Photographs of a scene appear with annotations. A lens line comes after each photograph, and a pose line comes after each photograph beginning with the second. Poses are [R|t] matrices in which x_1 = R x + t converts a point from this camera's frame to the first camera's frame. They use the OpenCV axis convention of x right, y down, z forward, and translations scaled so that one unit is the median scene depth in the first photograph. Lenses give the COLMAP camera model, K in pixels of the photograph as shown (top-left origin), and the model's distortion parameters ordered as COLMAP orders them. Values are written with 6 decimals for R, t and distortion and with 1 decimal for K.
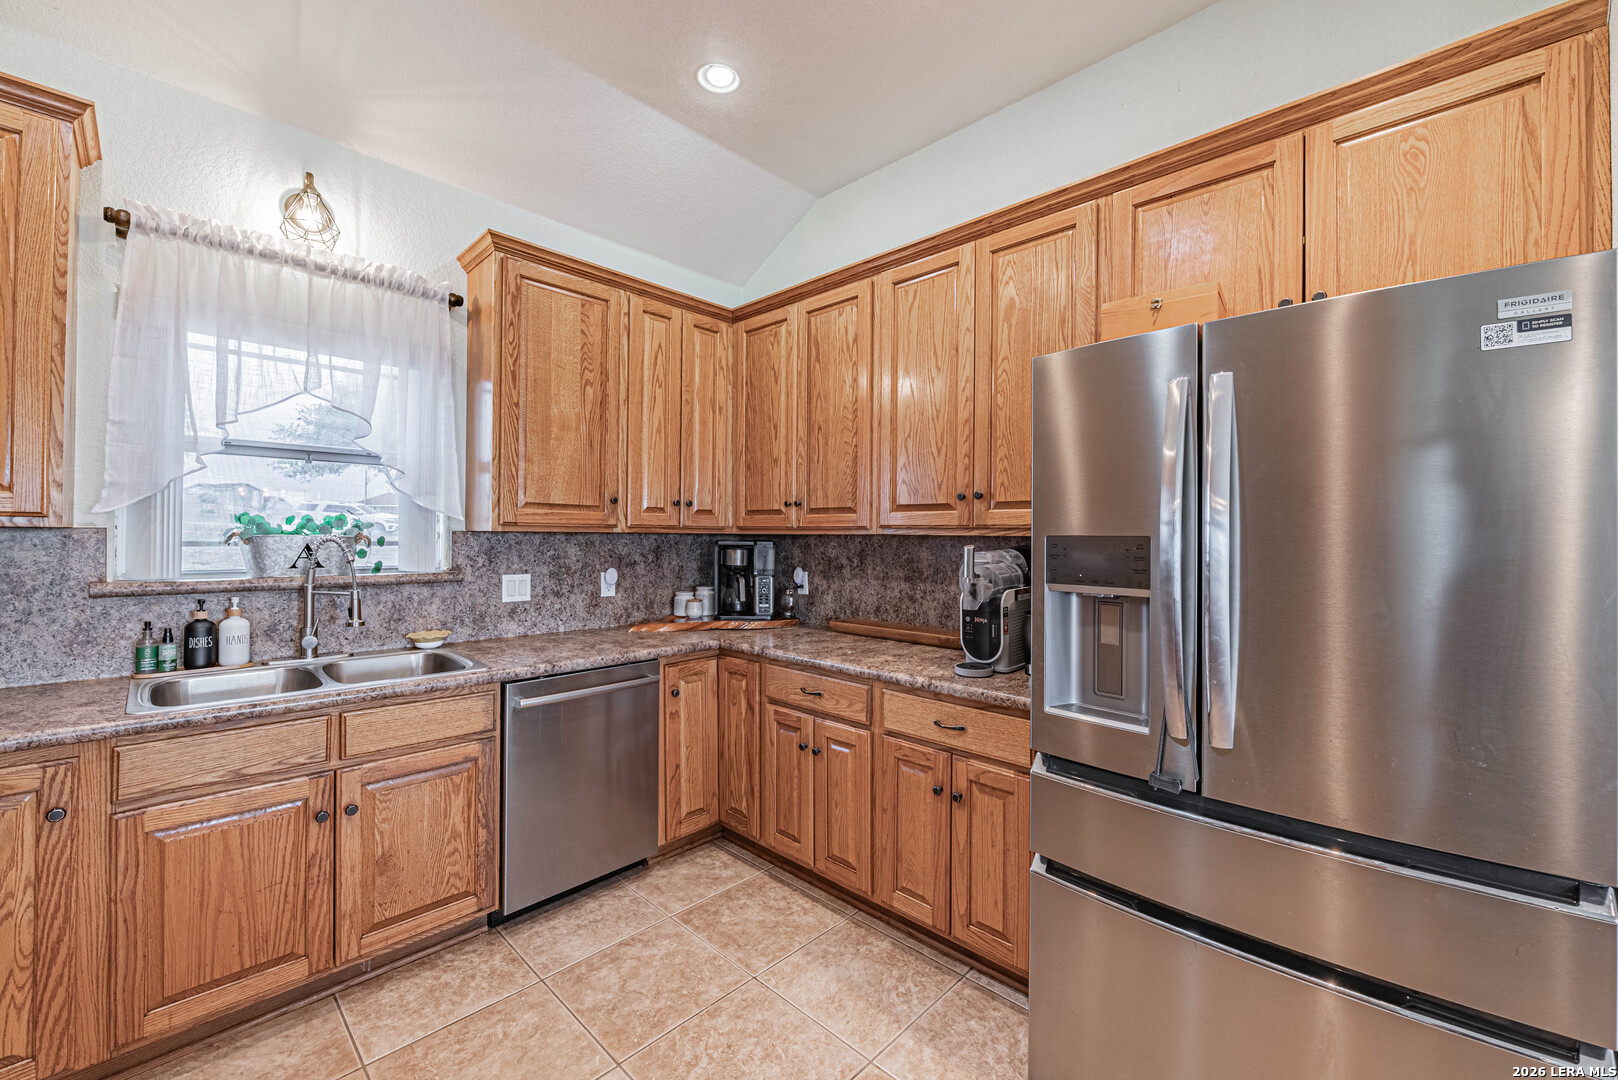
lens RADIAL K [[643.1, 0, 817.7], [0, 643.1, 534.6], [0, 0, 1]] dist [-0.010933, 0.000402]
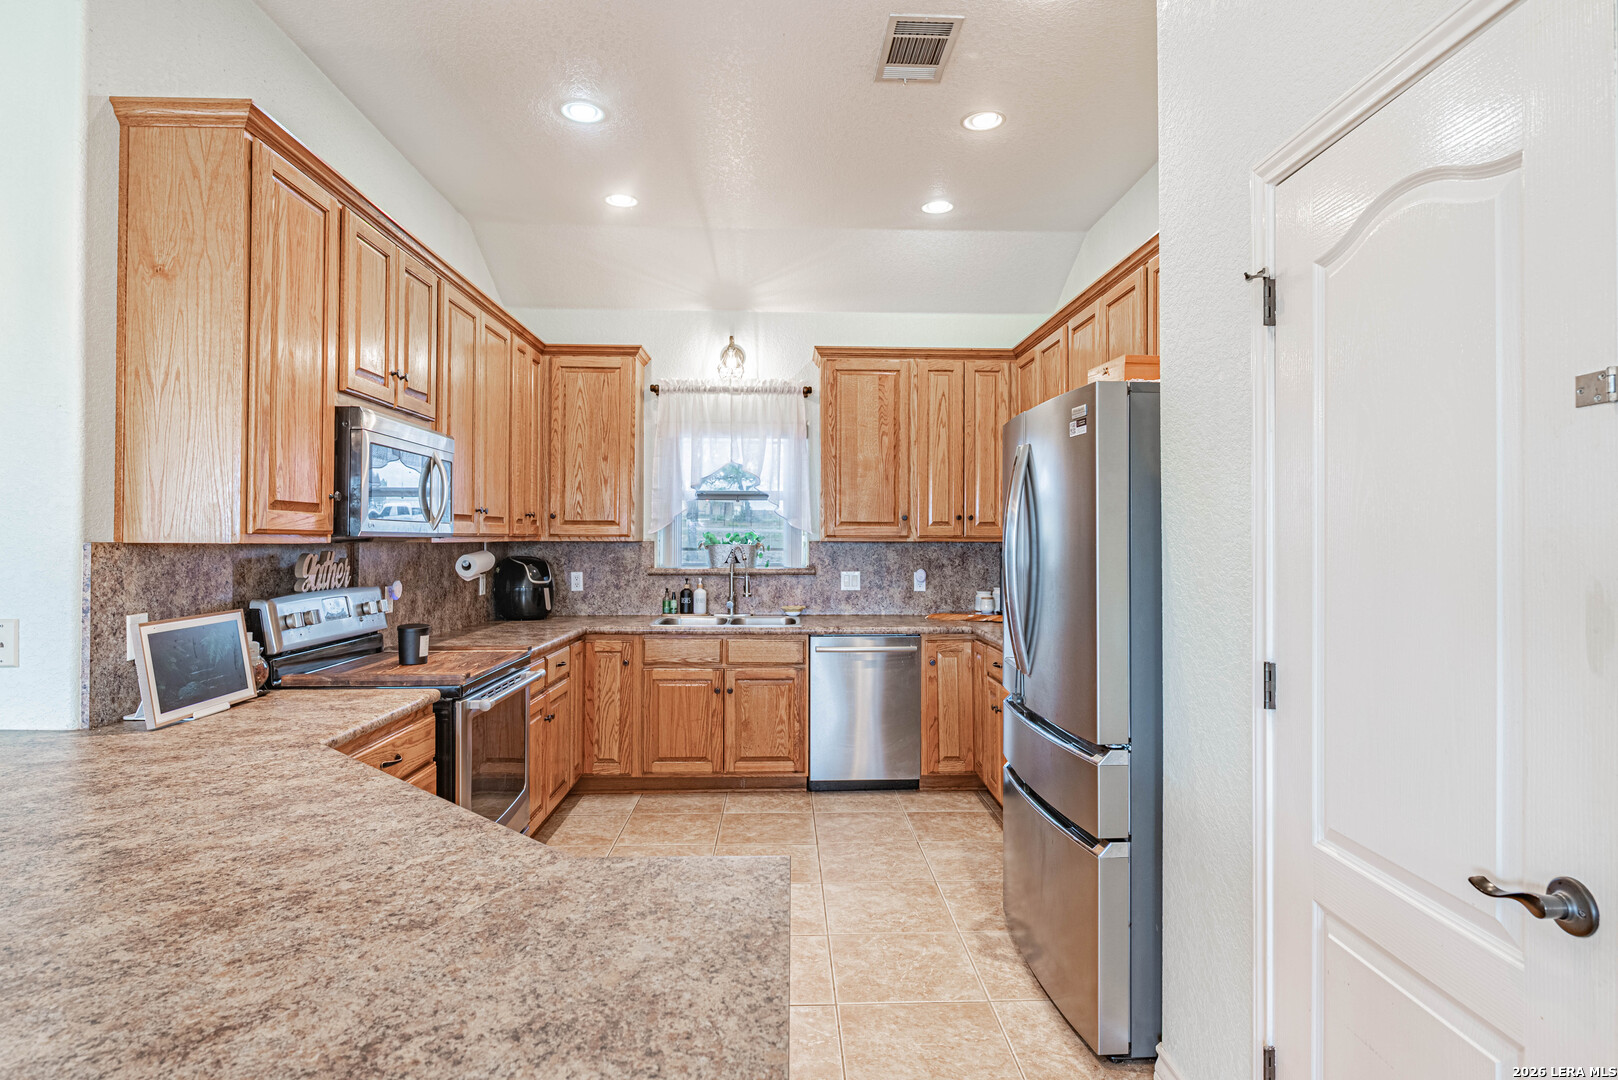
lens RADIAL K [[874.9, 0, 817.0], [0, 874.9, 533.1], [0, 0, 1]] dist [-0.004815, -0.001289]
pose [[0.719387, -0.010119, -0.694536, 1.028228], [0.006002, 0.999947, -0.008351, -0.008430], [0.694583, 0.001839, 0.719410, -0.556958]]
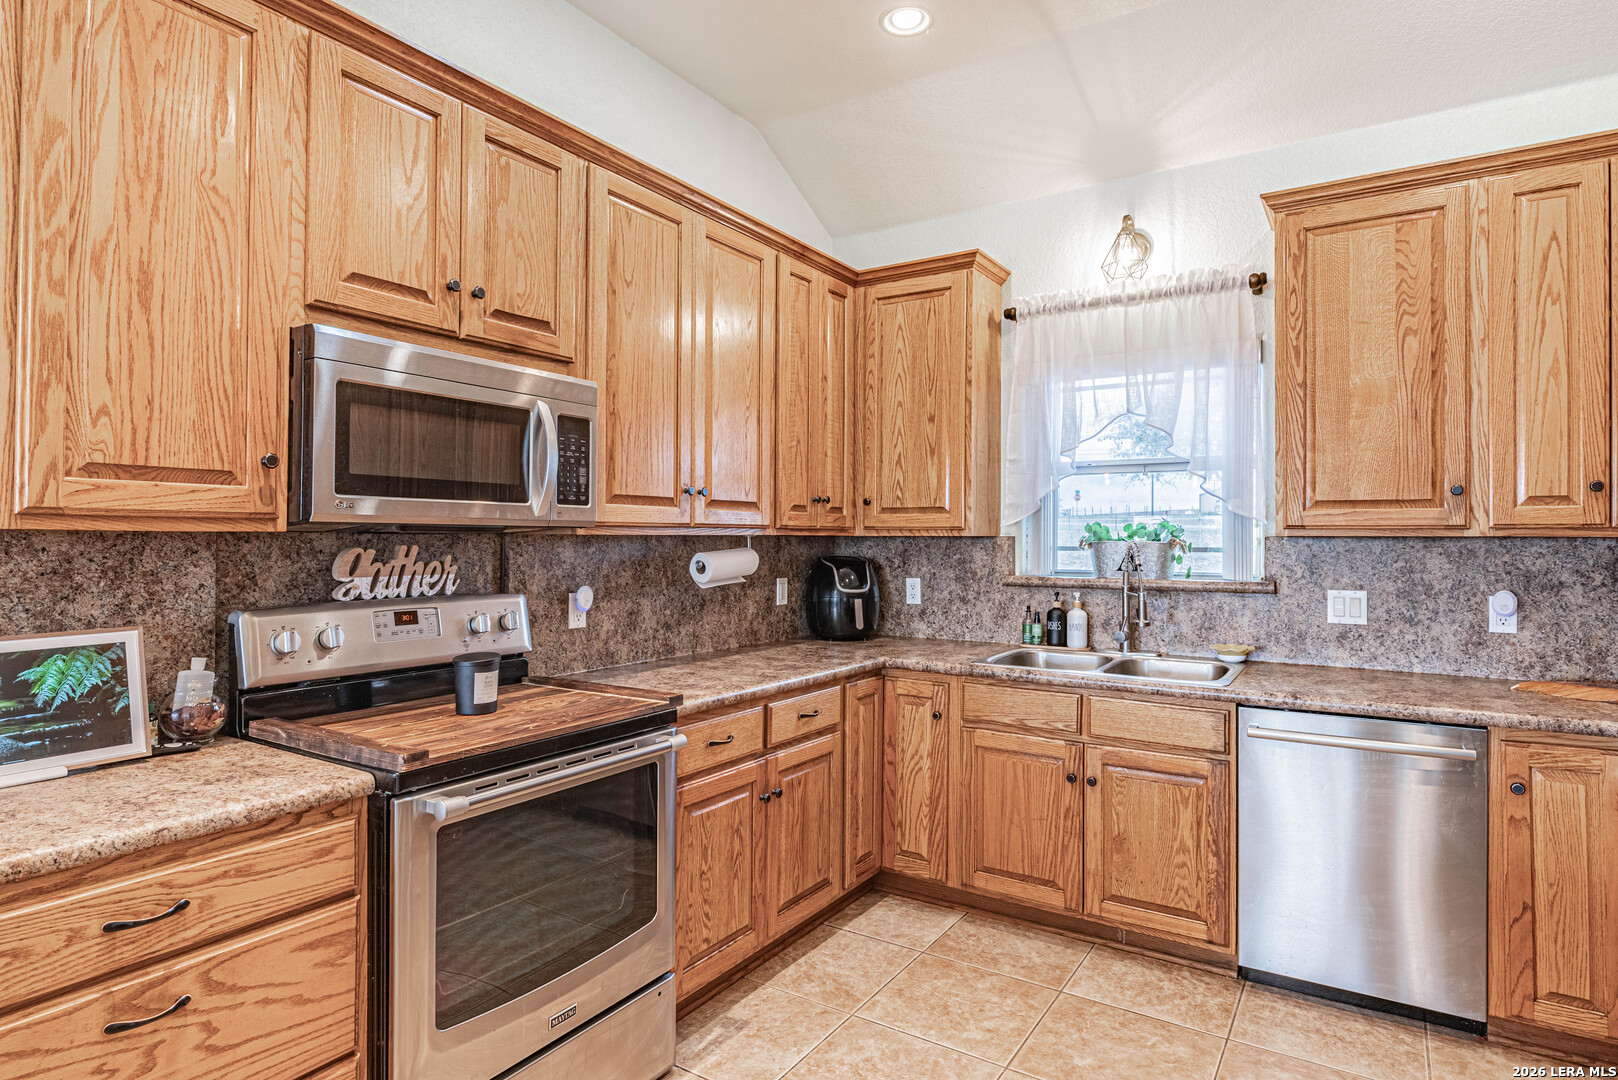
lens RADIAL K [[874.9, 0, 814.5], [0, 874.9, 531.8], [0, 0, 1]] dist [-0.004815, -0.001289]
pose [[0.188912, -0.013123, -0.981906, 0.590764], [0.002023, 0.999914, -0.012975, 0.003050], [0.981992, 0.000465, 0.188923, 0.179397]]
